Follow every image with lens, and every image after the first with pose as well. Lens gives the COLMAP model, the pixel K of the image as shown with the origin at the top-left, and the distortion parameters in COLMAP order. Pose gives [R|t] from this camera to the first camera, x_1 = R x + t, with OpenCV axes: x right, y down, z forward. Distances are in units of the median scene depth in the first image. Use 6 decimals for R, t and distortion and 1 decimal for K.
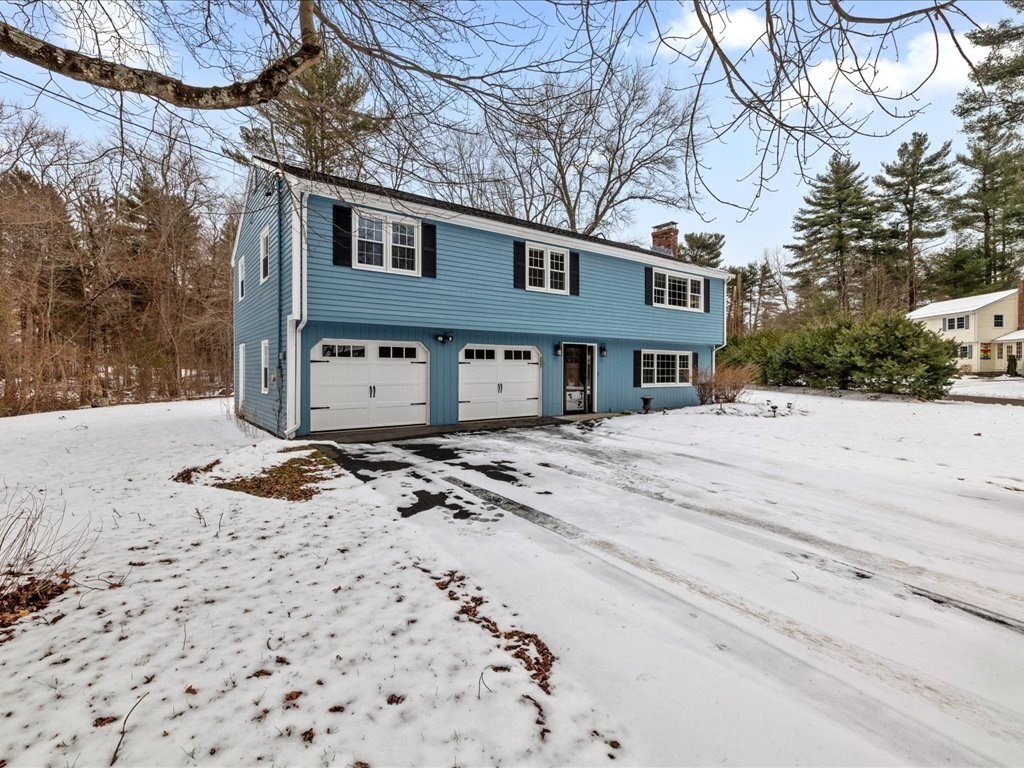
lens RADIAL K [[490.2, 0, 513.9], [0, 490.2, 370.9], [0, 0, 1]] dist [-0.002181, 0.000262]
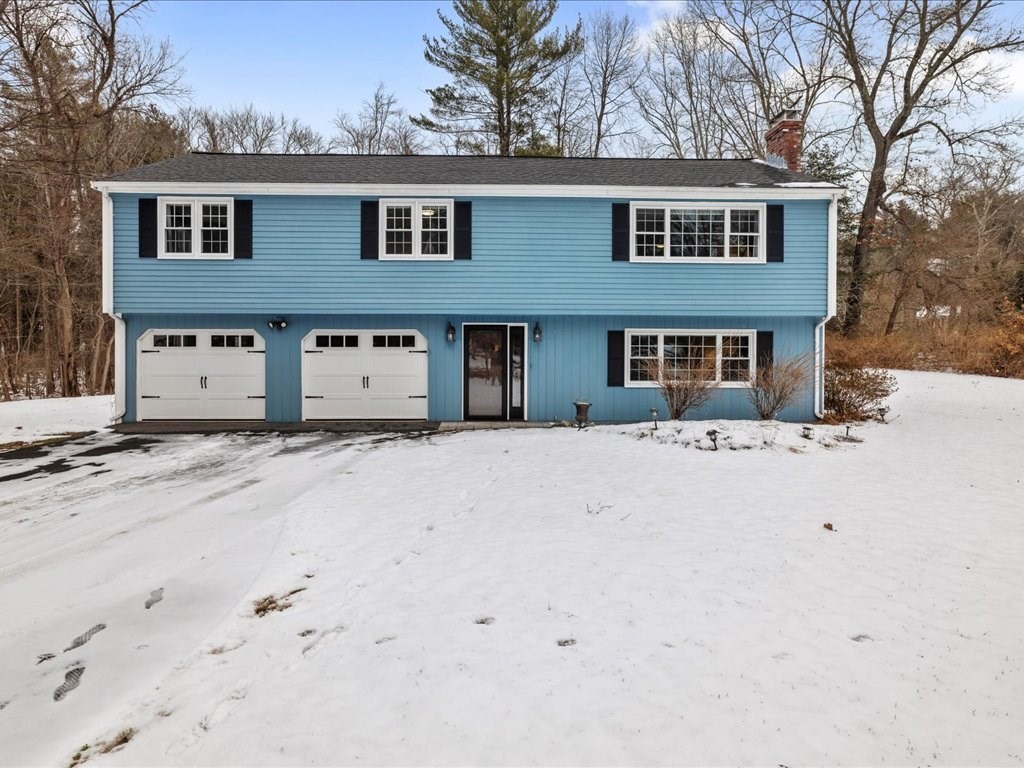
lens RADIAL K [[475.8, 0, 512.0], [0, 475.8, 352.9], [0, 0, 1]] dist [-0.004907, -0.000206]
pose [[0.812324, -0.006385, -0.583171, 0.606093], [-0.002647, 0.999889, -0.014635, -0.002564], [0.583200, 0.013433, 0.812217, 0.466178]]
